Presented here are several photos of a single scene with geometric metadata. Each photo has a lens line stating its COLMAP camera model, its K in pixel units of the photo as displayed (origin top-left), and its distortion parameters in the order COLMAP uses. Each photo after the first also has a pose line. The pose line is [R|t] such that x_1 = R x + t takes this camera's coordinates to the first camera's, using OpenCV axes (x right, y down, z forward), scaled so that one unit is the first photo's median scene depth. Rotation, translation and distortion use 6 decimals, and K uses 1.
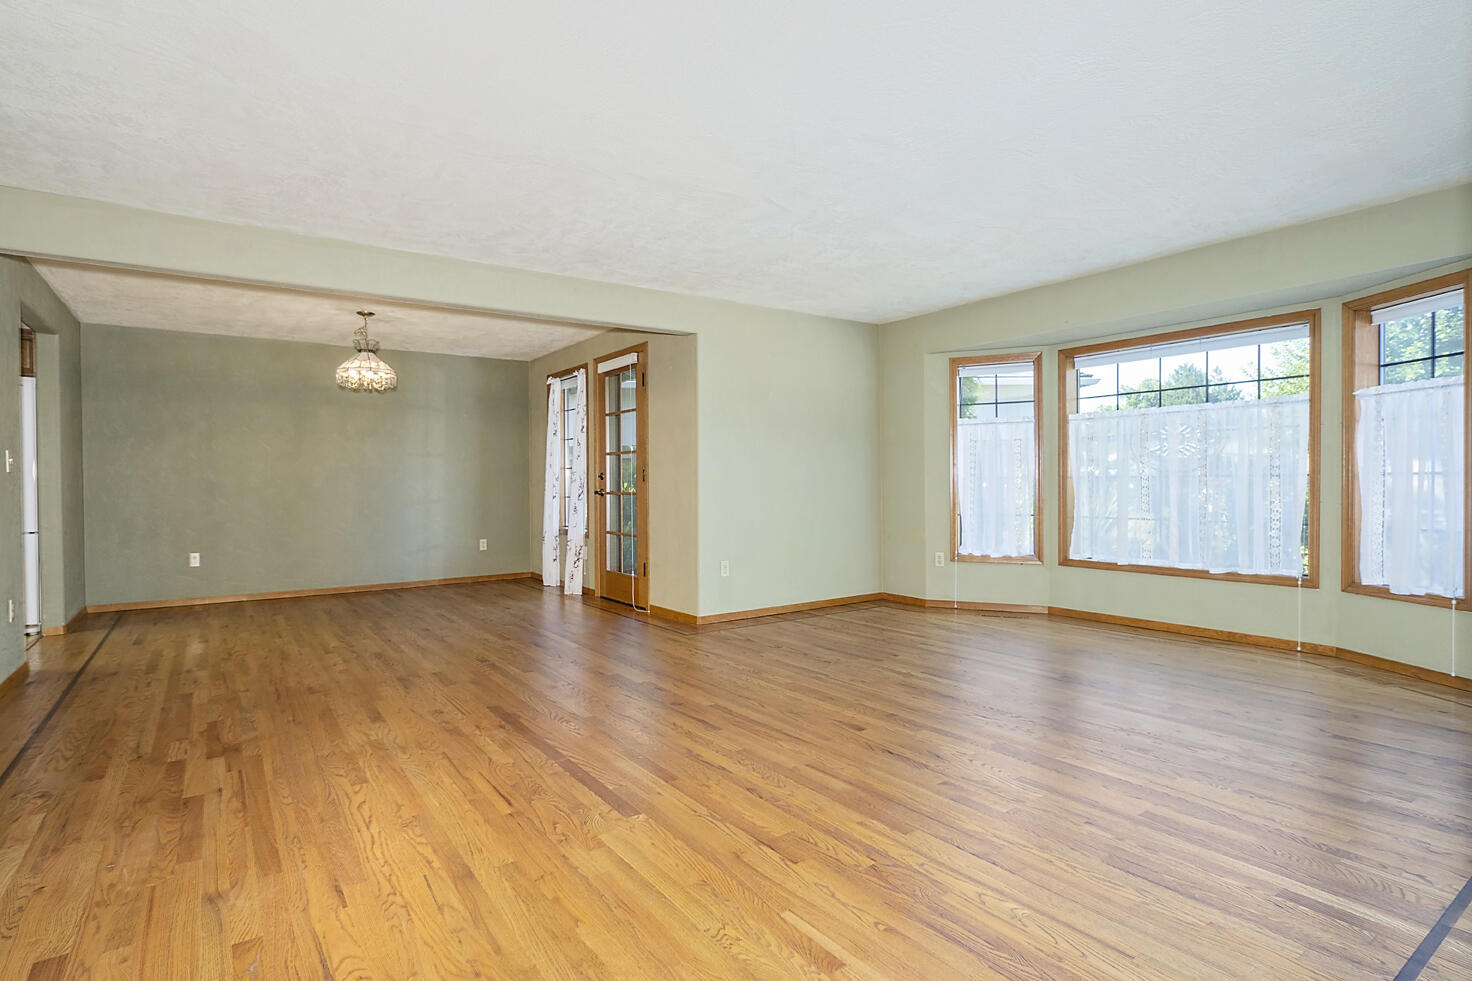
lens RADIAL K [[744.4, 0, 736.0], [0, 744.4, 490.5], [0, 0, 1]] dist [-0.008547, 0.001103]
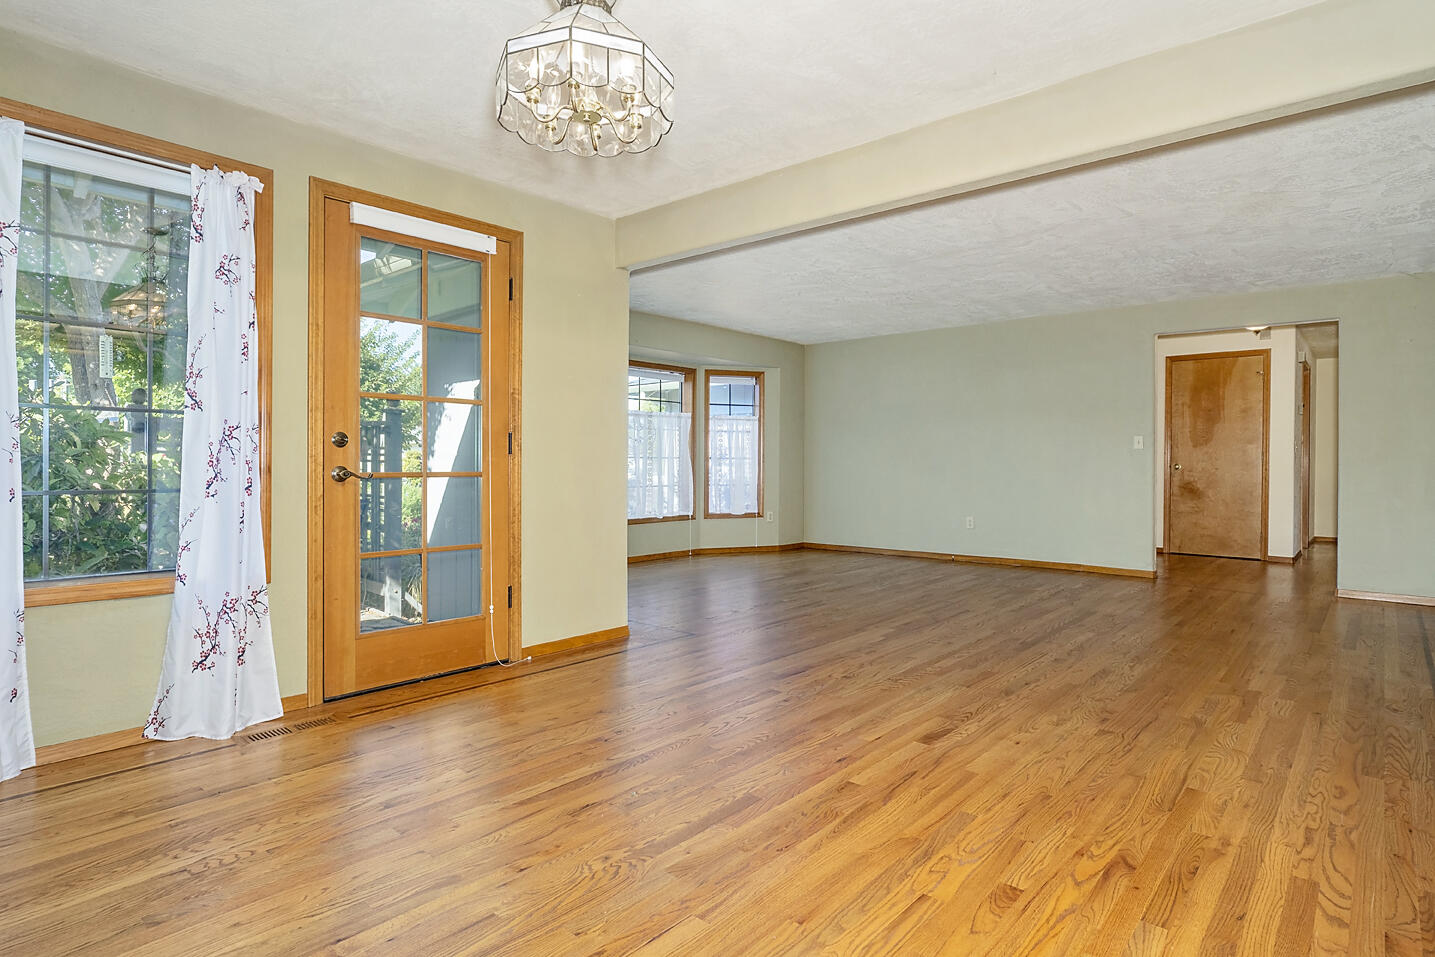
lens RADIAL K [[765.3, 0, 704.8], [0, 765.3, 456.0], [0, 0, 1]] dist [-0.002271, 0.000242]
pose [[-0.225428, 0.014214, 0.974156, -0.800476], [-0.004172, 0.999870, -0.015554, -0.001538], [-0.974251, -0.007570, -0.225340, 1.004092]]
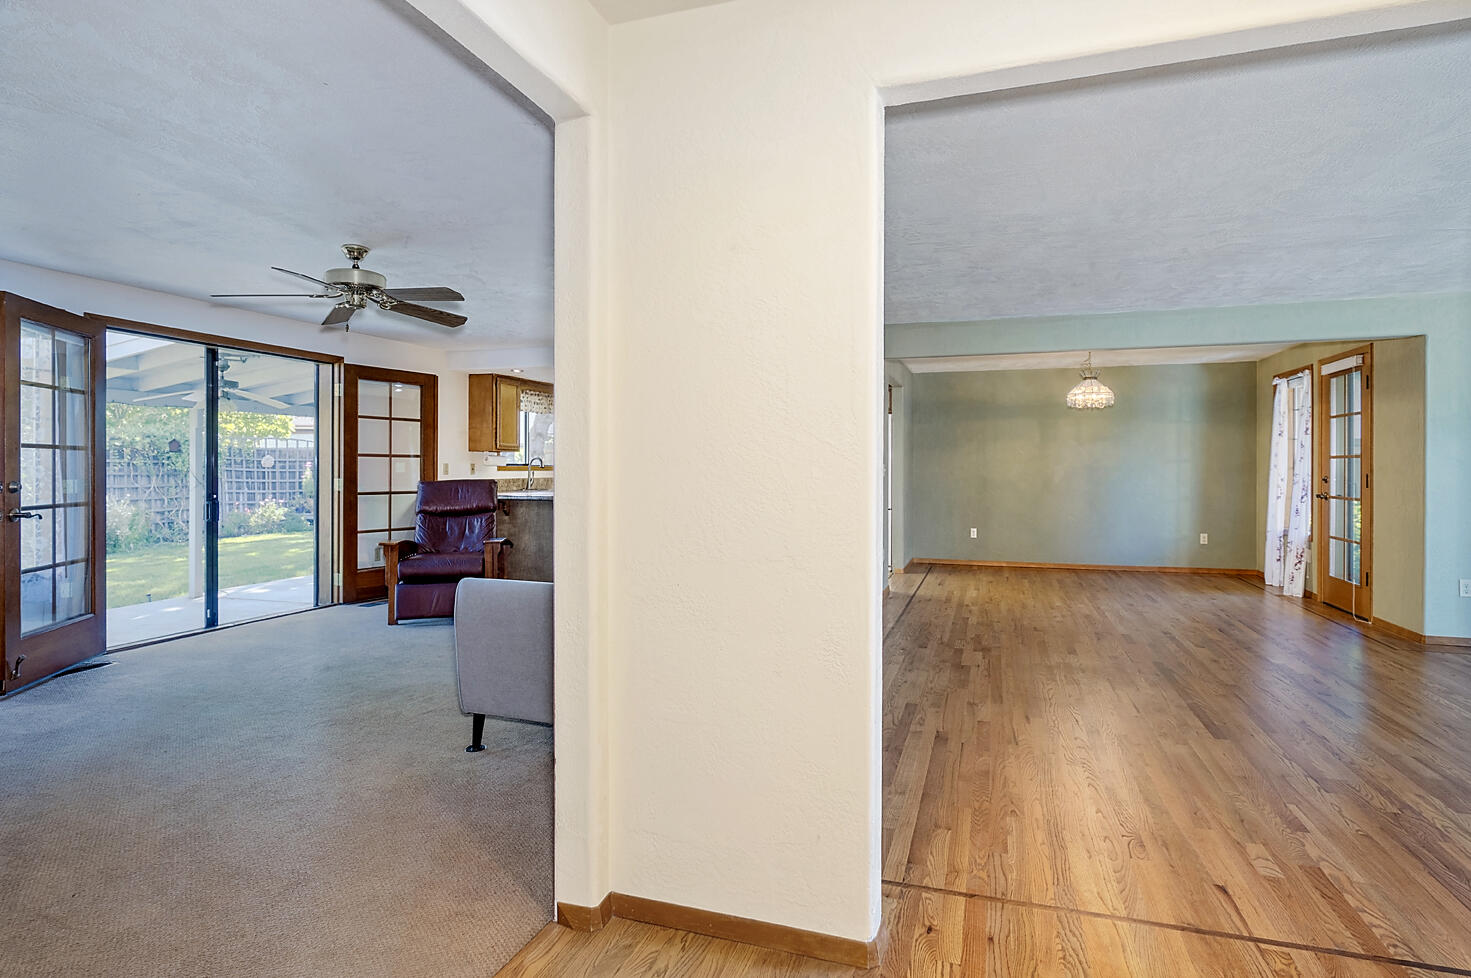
lens RADIAL K [[762.8, 0, 731.7], [0, 762.8, 468.8], [0, 0, 1]] dist [-0.002322, 0.001574]
pose [[0.586009, 0.008456, -0.810261, 0.197972], [-0.010092, 0.999944, 0.003137, -0.032502], [0.810242, 0.006339, 0.586061, -0.253743]]
